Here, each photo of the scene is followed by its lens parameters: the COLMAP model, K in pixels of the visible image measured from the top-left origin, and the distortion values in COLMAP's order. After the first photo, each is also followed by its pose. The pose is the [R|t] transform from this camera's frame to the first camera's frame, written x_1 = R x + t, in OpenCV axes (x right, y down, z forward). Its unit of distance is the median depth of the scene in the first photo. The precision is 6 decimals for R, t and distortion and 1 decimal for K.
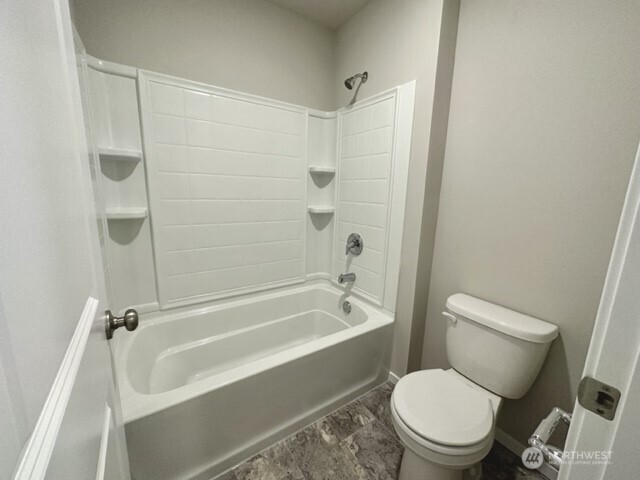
lens RADIAL K [[256.6, 0, 320.3], [0, 256.6, 238.1], [0, 0, 1]] dist [-0.003120, 0.000350]
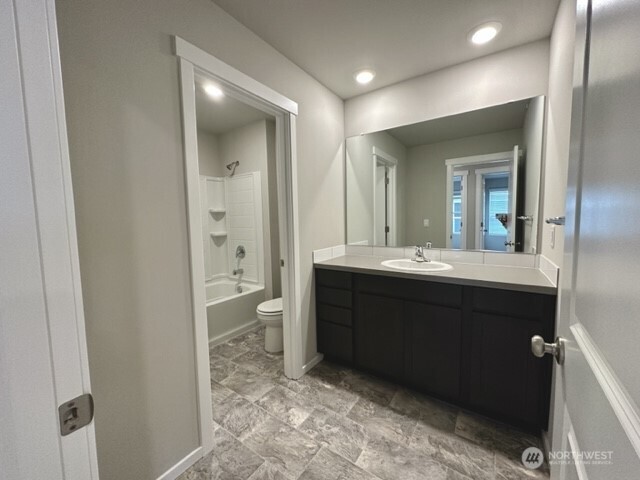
lens RADIAL K [[256.6, 0, 324.7], [0, 256.6, 237.3], [0, 0, 1]] dist [-0.003120, 0.000350]
pose [[0.921359, -0.075546, 0.381301, 0.000370], [0.116435, 0.989529, -0.085296, 0.140537], [-0.370864, 0.122984, 0.920508, -0.831290]]
